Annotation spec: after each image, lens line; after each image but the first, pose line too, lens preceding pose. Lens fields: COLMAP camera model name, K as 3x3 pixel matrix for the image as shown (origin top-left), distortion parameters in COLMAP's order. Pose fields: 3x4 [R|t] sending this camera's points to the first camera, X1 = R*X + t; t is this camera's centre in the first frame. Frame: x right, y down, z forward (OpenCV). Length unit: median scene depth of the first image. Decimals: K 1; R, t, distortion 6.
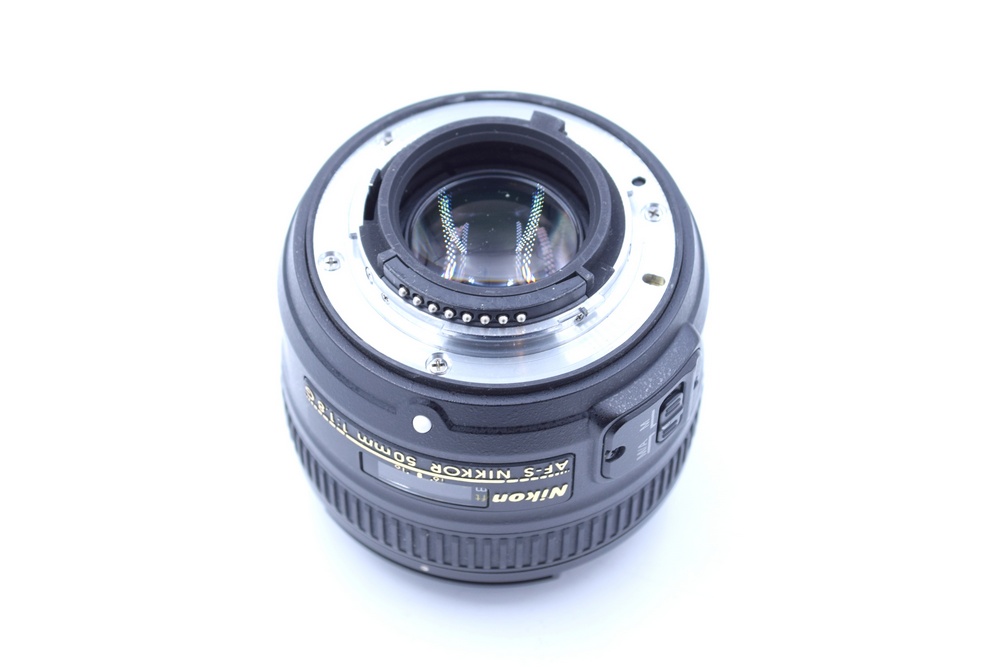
lens RADIAL K [[2446.8, 0, 499.2], [0, 2446.8, 329.4], [0, 0, 1]] dist [0.966168, 0.000000]
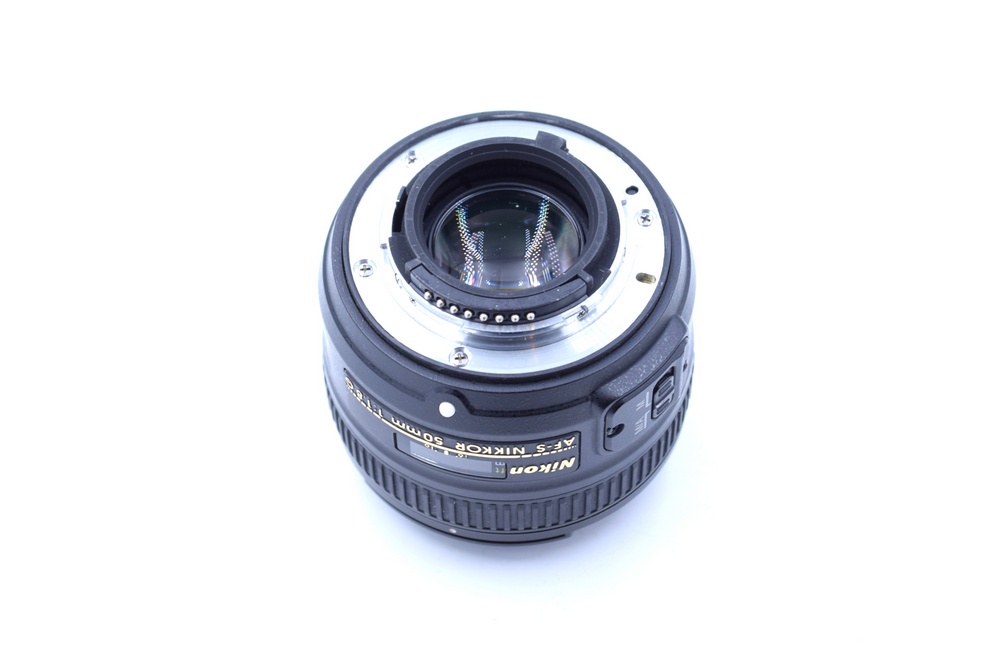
lens RADIAL K [[2446.8, 0, 501.6], [0, 2446.8, 337.1], [0, 0, 1]] dist [0.966168, 0.000000]
pose [[0.999678, -0.023196, -0.010315, 0.006563], [0.023475, 0.999338, 0.027806, -0.025723], [0.009664, -0.028039, 0.999560, -0.146241]]
